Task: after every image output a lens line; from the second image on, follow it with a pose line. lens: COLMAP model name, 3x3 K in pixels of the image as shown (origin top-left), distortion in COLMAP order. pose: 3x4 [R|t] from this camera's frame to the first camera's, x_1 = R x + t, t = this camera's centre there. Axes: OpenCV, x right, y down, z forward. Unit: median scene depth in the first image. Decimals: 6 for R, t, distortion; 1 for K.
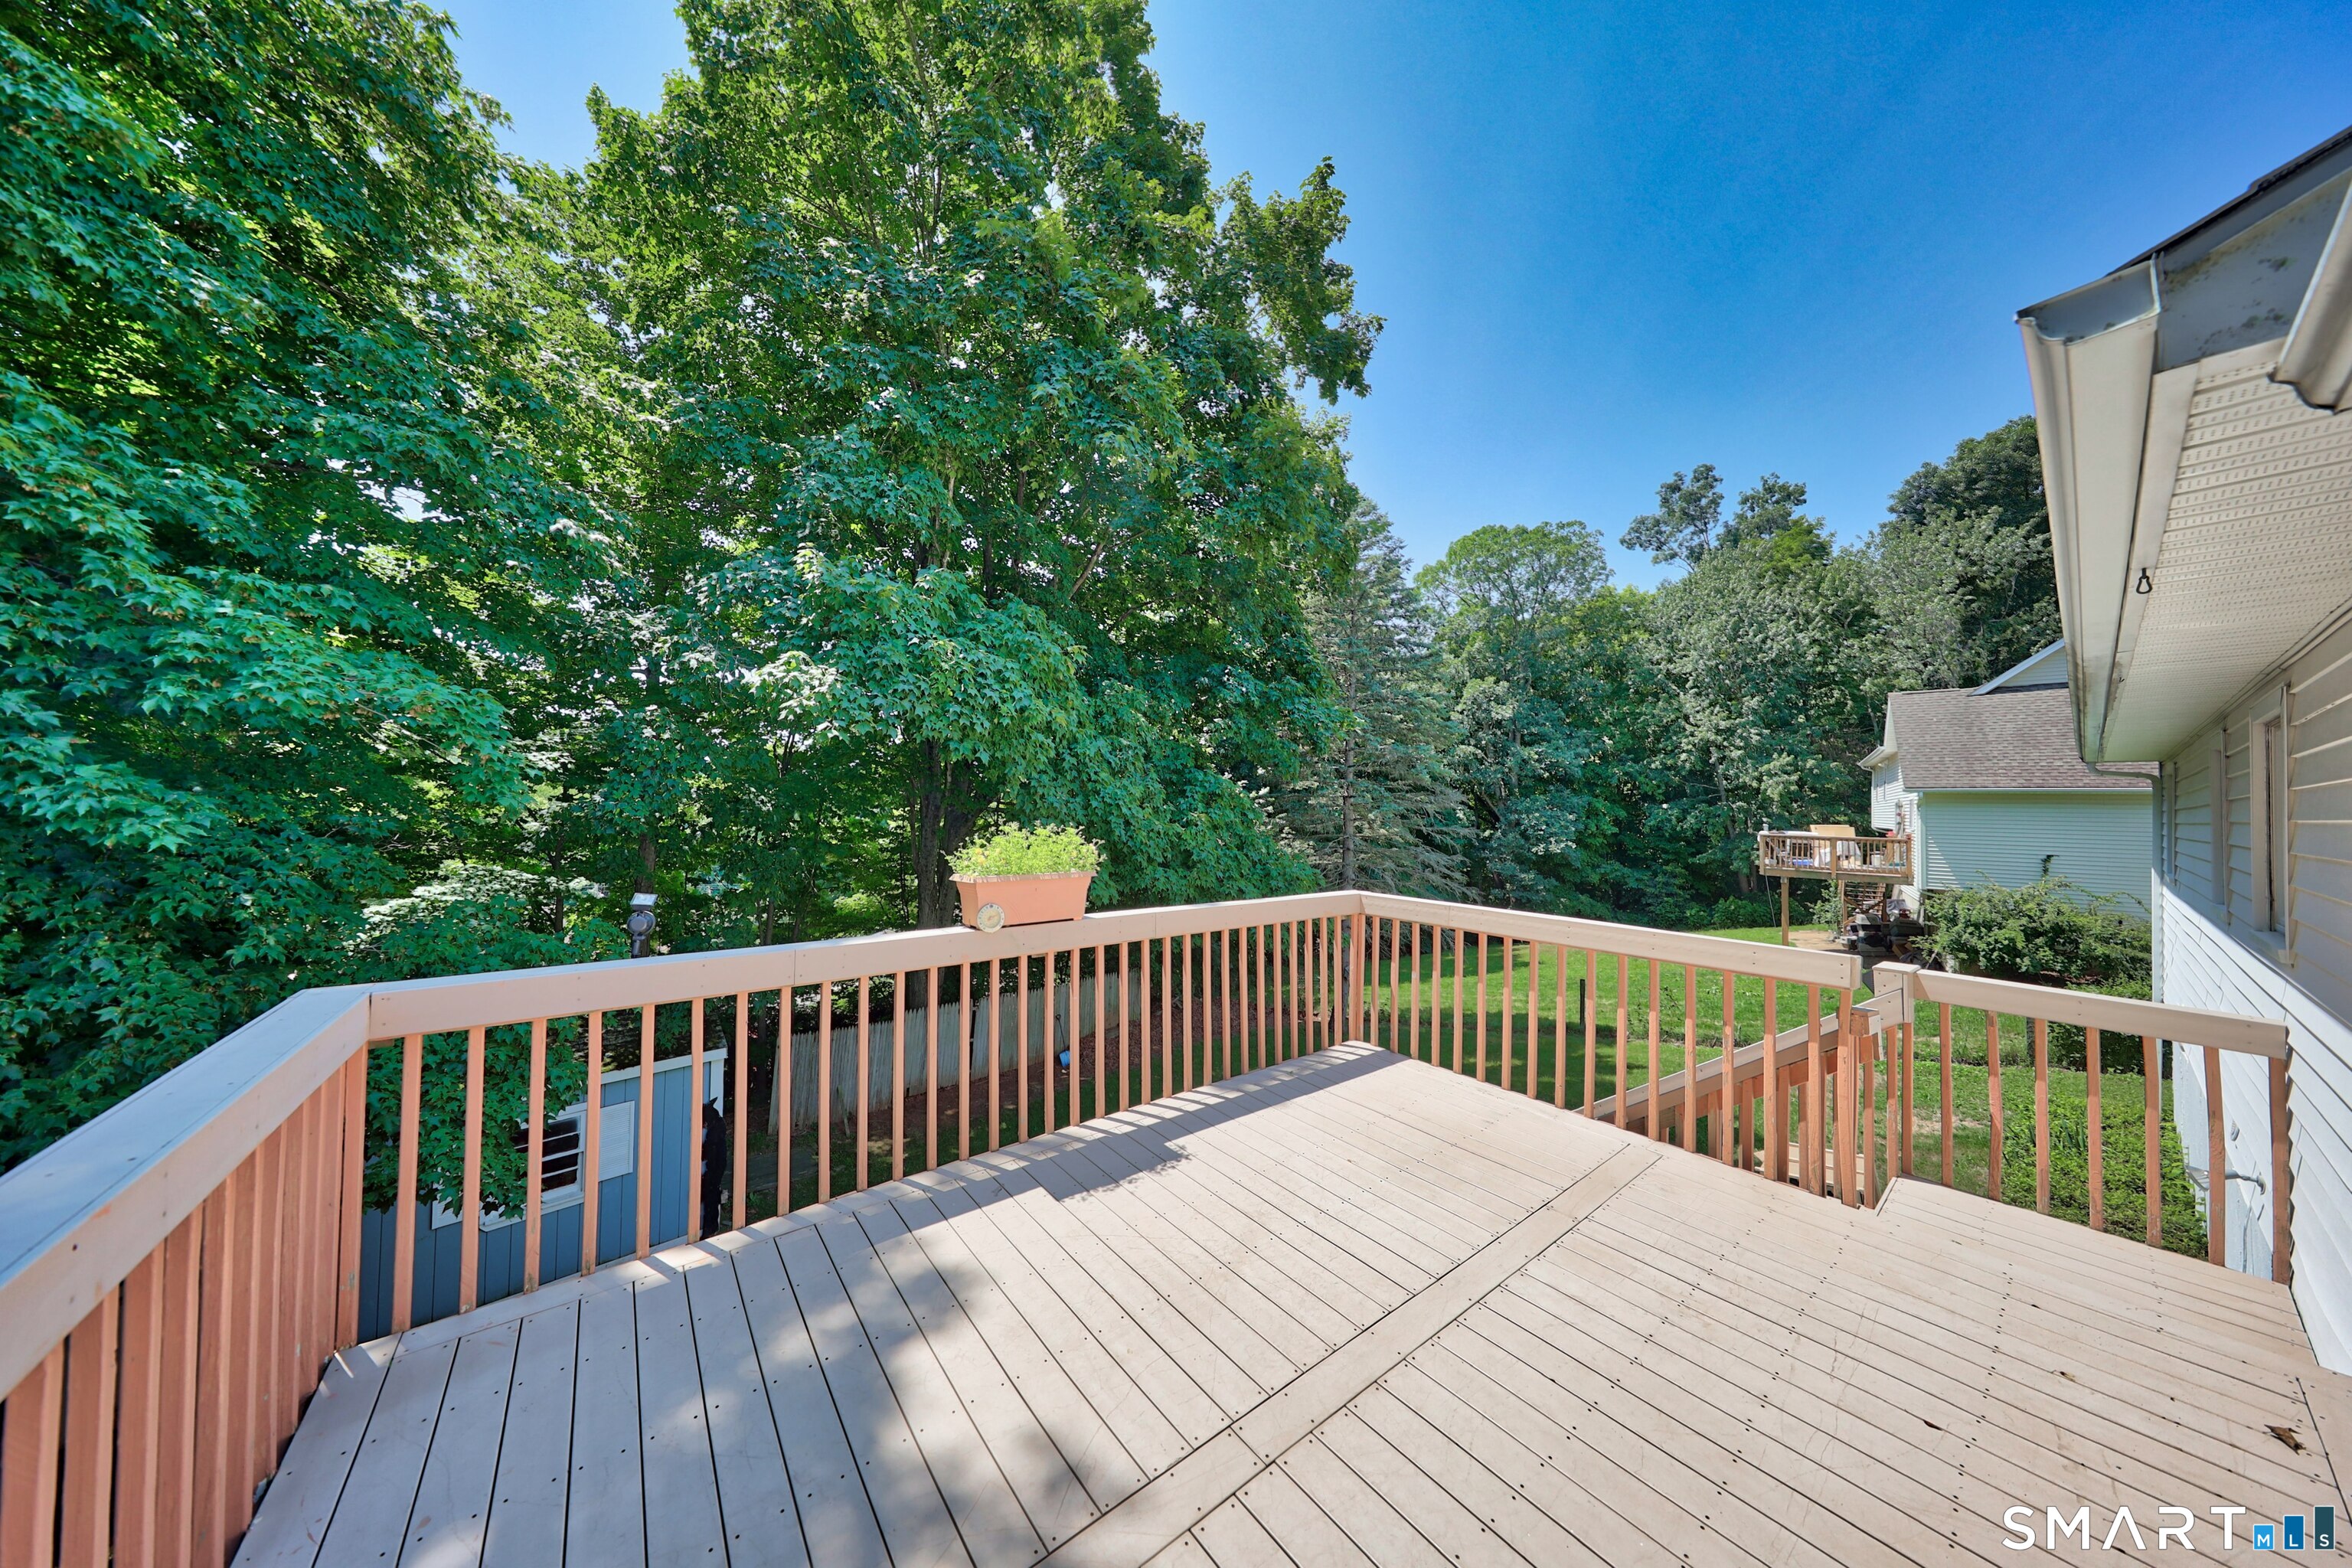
lens RADIAL K [[699.1, 0, 1154.3], [0, 699.1, 767.8], [0, 0, 1]] dist [0.001012, 0.000042]
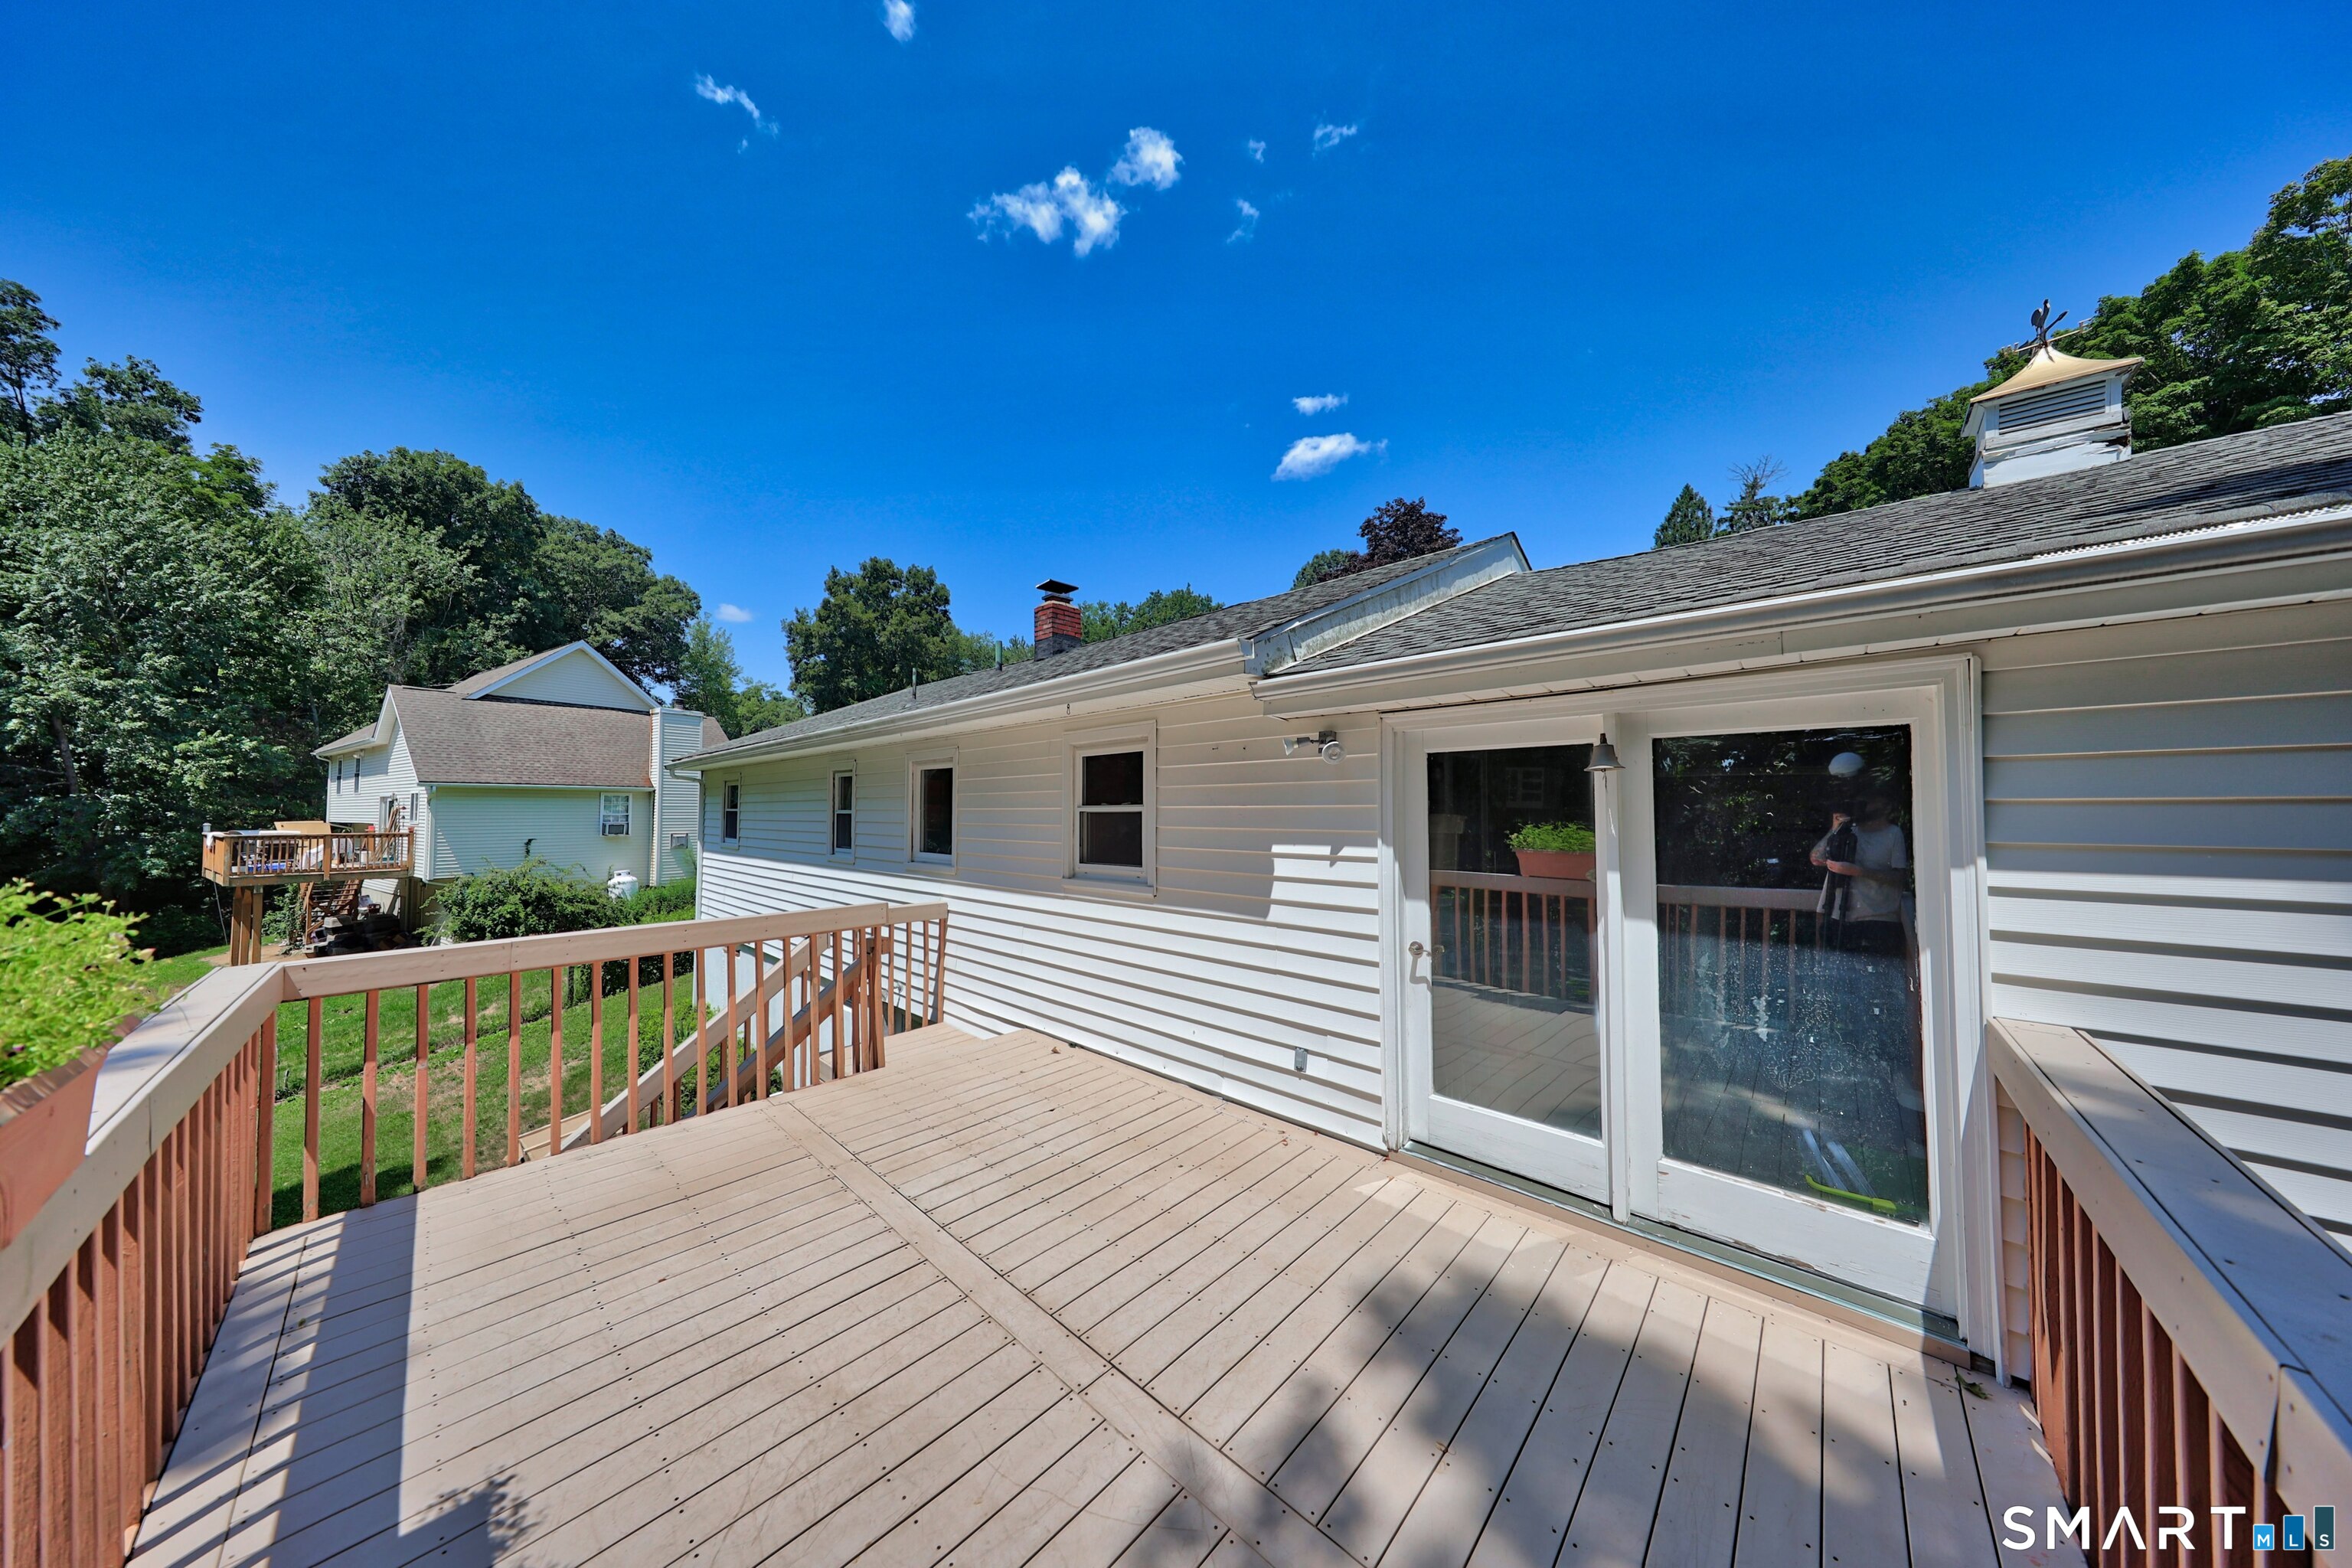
lens RADIAL K [[699.1, 0, 1154.3], [0, 699.1, 767.8], [0, 0, 1]] dist [0.001012, 0.000042]
pose [[-0.146377, 0.040437, 0.988402, -0.094678], [-0.051256, 0.997512, -0.048400, 0.003718], [-0.987900, -0.057747, -0.143940, 0.104085]]
